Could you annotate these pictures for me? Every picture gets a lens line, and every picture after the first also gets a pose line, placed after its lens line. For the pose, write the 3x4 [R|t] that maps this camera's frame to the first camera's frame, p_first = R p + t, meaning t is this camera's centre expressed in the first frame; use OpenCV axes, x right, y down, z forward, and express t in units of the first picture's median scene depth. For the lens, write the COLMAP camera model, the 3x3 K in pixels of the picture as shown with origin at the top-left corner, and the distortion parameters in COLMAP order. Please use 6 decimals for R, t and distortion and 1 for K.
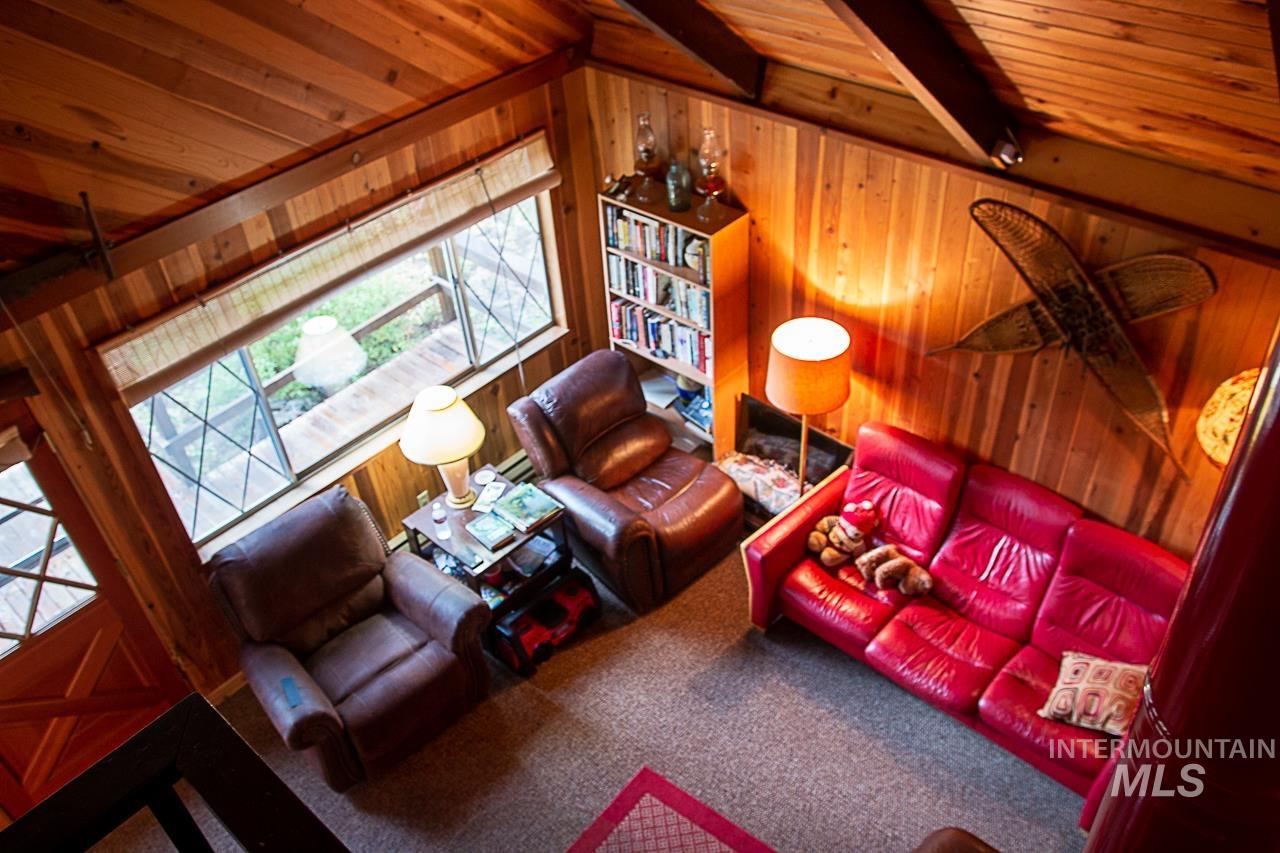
lens RADIAL K [[1051.5, 0, 640.0], [0, 1051.5, 426.5], [0, 0, 1]] dist [-0.097414, 0.078577]
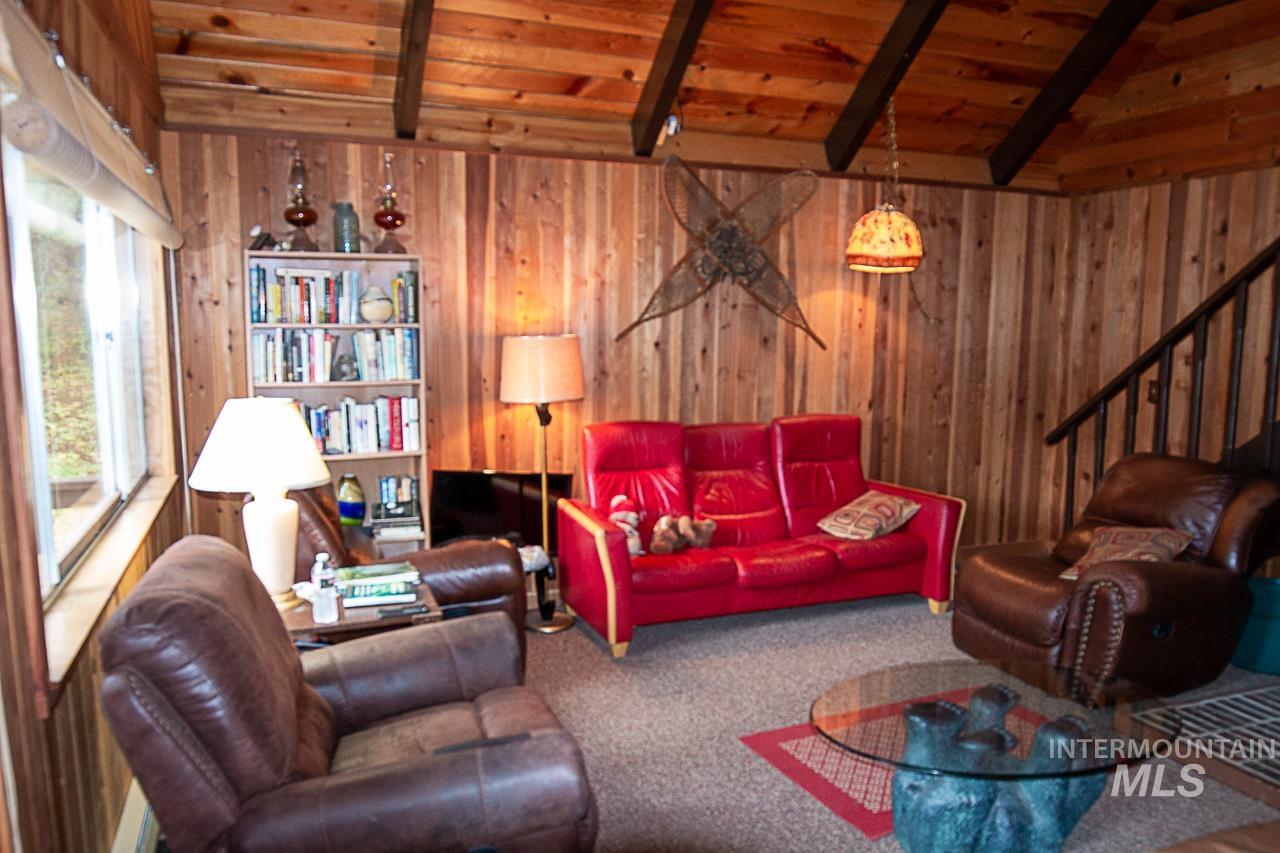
lens RADIAL K [[937.8, 0, 638.6], [0, 937.8, 448.0], [0, 0, 1]] dist [-0.038890, 0.001827]
pose [[0.434374, -0.054045, 0.899110, -0.614202], [0.547181, 0.808733, -0.215739, 0.249548], [-0.715481, 0.585687, 0.380865, 0.632810]]
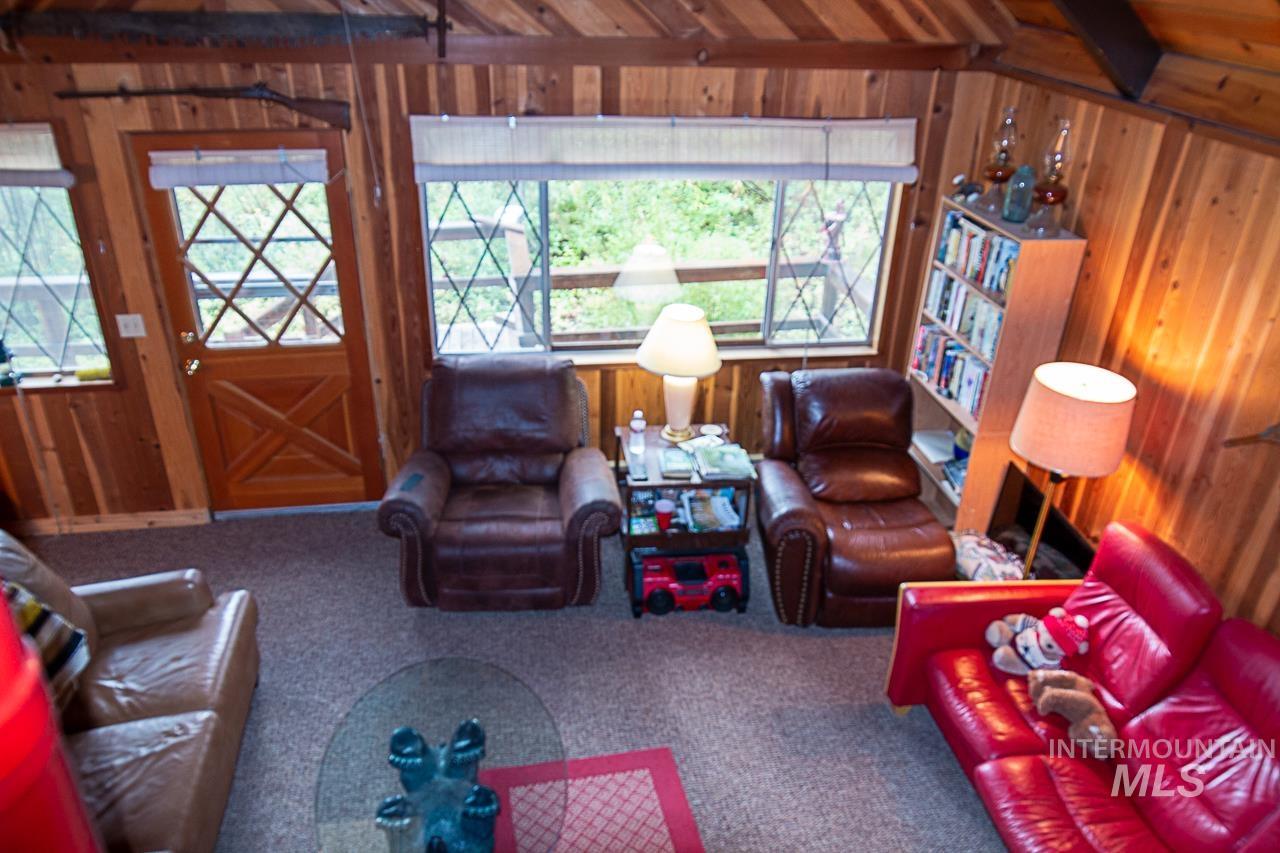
lens RADIAL K [[937.8, 0, 638.6], [0, 937.8, 448.0], [0, 0, 1]] dist [-0.038890, 0.001827]
pose [[0.779215, 0.376923, -0.500753, 0.265838], [-0.458359, 0.887621, -0.045122, 0.146955], [0.427471, 0.264685, 0.864413, 0.247857]]
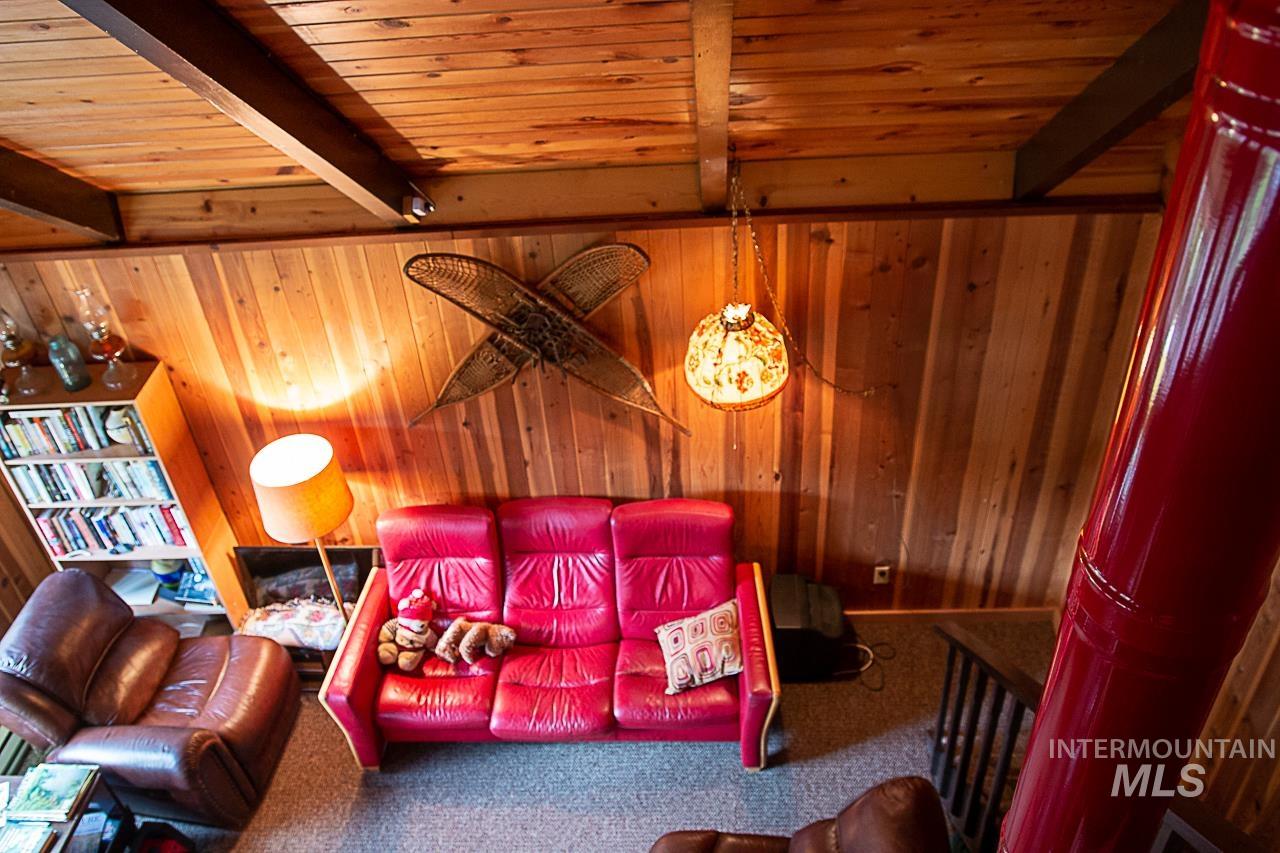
lens RADIAL K [[1061.0, 0, 644.1], [0, 1061.0, 426.0], [0, 0, 1]] dist [-0.097202, 0.078218]
pose [[0.760441, -0.390280, 0.519048, -0.067272], [0.425857, 0.903108, 0.055151, -0.028816], [-0.490281, 0.179102, 0.852964, 0.053596]]
